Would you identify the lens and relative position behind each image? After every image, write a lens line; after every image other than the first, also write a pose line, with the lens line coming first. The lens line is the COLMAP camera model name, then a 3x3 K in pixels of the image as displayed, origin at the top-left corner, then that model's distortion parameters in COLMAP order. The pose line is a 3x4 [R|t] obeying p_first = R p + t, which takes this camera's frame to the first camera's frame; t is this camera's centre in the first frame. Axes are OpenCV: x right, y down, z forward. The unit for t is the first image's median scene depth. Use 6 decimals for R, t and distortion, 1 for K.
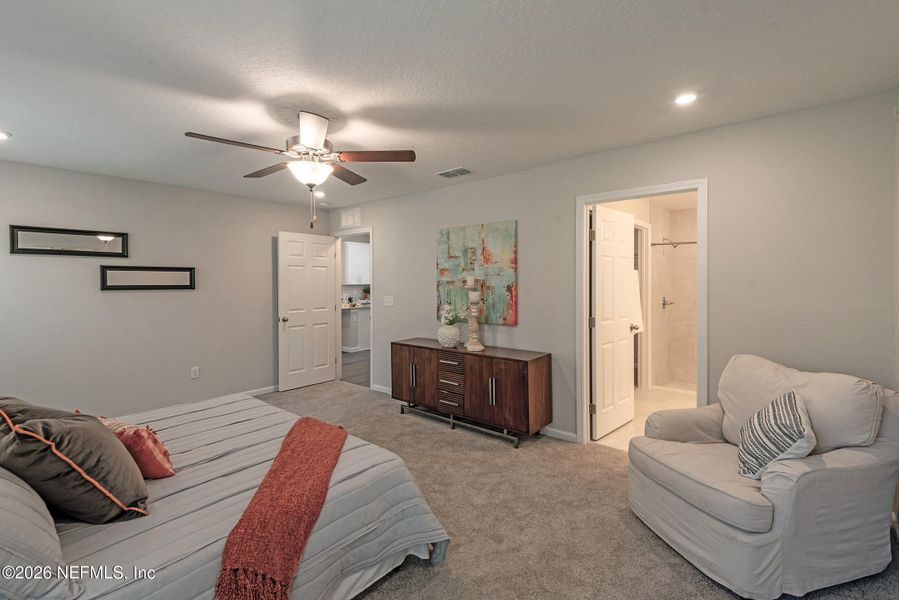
lens RADIAL K [[408.7, 0, 455.5], [0, 408.7, 287.7], [0, 0, 1]] dist [0.017728, -0.010155]
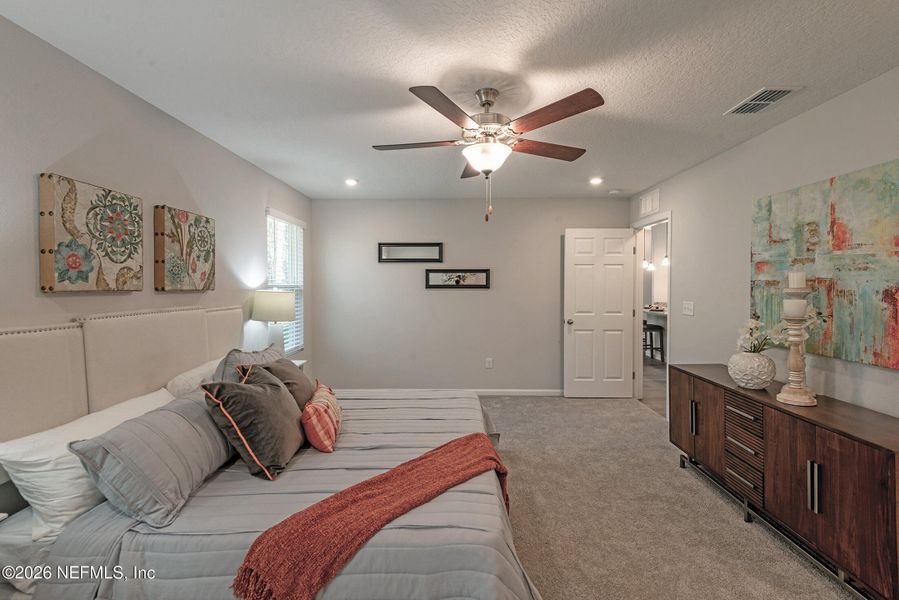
lens RADIAL K [[408.7, 0, 452.8], [0, 408.7, 290.2], [0, 0, 1]] dist [0.017728, -0.010155]
pose [[0.623954, 0.016680, -0.781283, 0.188225], [-0.011296, 0.999860, 0.012325, -0.004728], [0.781379, 0.001135, 0.624055, 0.260197]]
